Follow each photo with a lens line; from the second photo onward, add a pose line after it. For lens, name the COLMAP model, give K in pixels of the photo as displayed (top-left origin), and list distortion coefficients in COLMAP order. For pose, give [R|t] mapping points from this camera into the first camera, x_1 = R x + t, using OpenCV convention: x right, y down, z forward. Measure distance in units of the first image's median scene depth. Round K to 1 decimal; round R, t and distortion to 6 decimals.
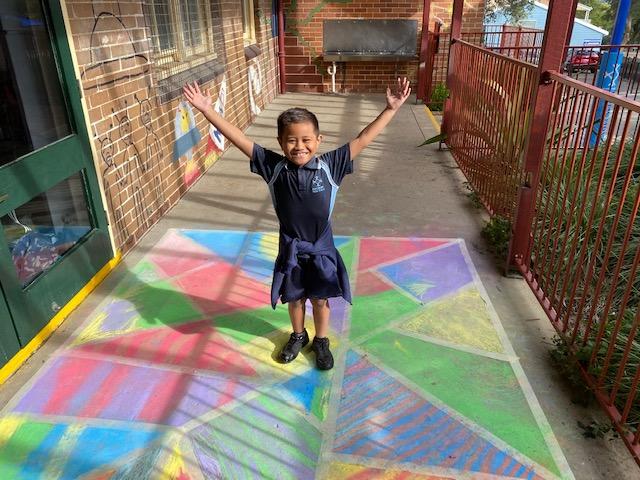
lens RADIAL K [[494.1, 0, 308.2], [0, 494.1, 238.0], [0, 0, 1]] dist [0.031656, -0.005543]
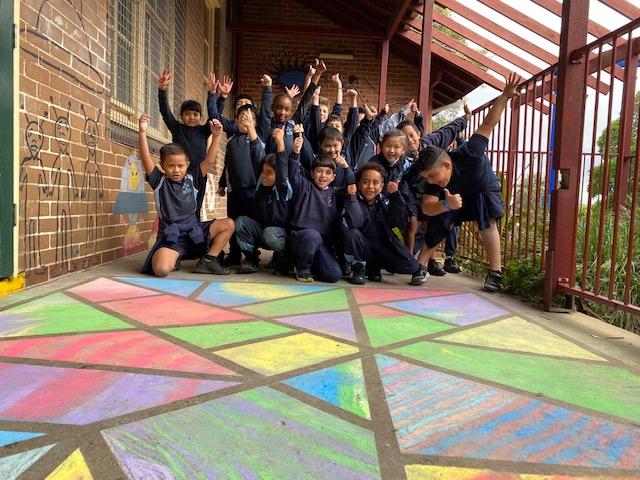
lens RADIAL K [[494.1, 0, 308.2], [0, 494.1, 238.0], [0, 0, 1]] dist [0.031656, -0.005543]
pose [[0.991301, 0.046909, 0.122968, -0.033672], [0.002776, 0.926666, -0.375875, 0.121300], [-0.131582, 0.372947, 0.918475, 0.136832]]
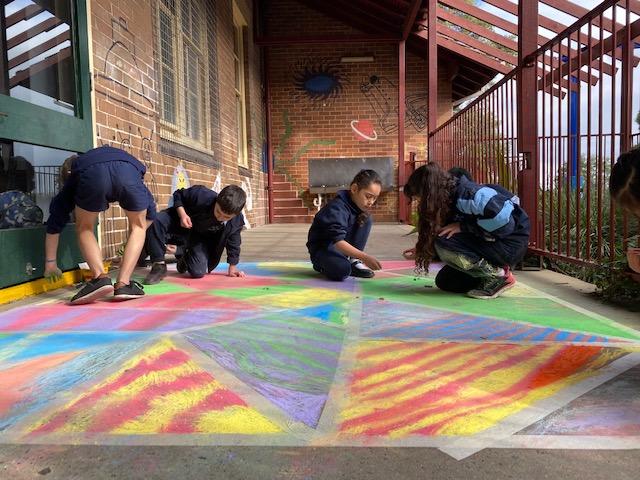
lens RADIAL K [[494.1, 0, 308.2], [0, 494.1, 238.0], [0, 0, 1]] dist [0.031656, -0.005543]
pose [[0.999184, -0.008272, 0.039545, -0.019371], [0.022508, 0.926816, -0.374841, 0.168202], [-0.033550, 0.375425, 0.926245, 0.056341]]
